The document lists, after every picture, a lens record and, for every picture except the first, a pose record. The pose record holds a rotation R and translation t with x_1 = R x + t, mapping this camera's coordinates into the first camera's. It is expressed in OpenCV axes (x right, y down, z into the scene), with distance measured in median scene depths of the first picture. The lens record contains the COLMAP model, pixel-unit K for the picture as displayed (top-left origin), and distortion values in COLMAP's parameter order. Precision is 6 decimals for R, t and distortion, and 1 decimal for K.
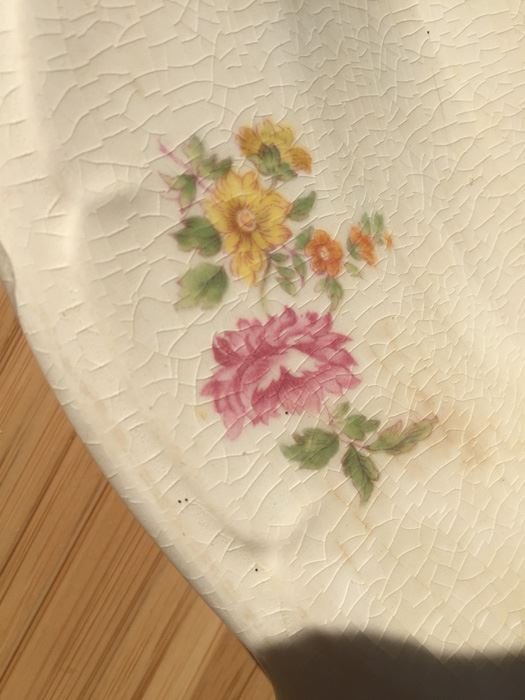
lens RADIAL K [[672.2, 0, 261.5], [0, 672.2, 347.3], [0, 0, 1]] dist [0.041481, 0.000000]
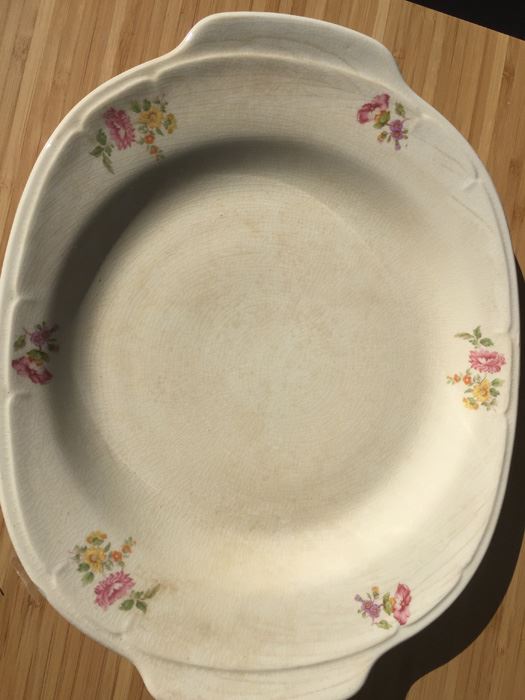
lens RADIAL K [[611.7, 0, 255.8], [0, 611.7, 348.9], [0, 0, 1]] dist [0.056268, -0.110629]
pose [[0.953920, -0.294742, 0.056241, 1.065287], [0.297594, 0.953294, -0.051650, -0.900239], [-0.038391, 0.066007, 0.997080, -2.828632]]
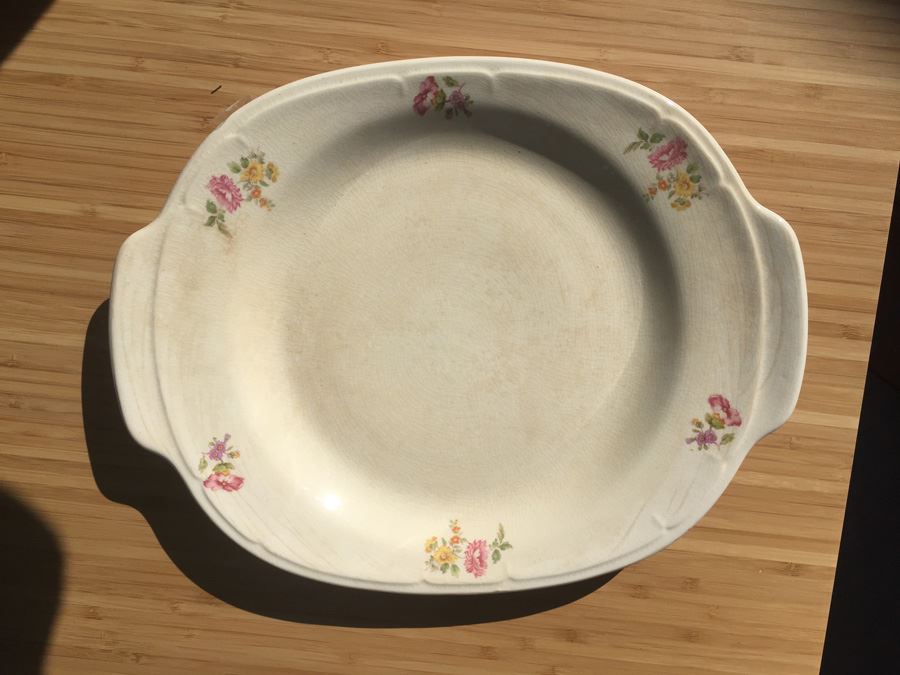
lens RADIAL K [[786.4, 0, 447.3], [0, 786.4, 330.9], [0, 0, 1]] dist [0.056268, -0.110629]
pose [[0.377786, 0.924601, -0.048895, 1.611180], [-0.925738, 0.376230, -0.038196, -0.745865], [-0.016920, 0.059694, 0.998073, -3.961643]]
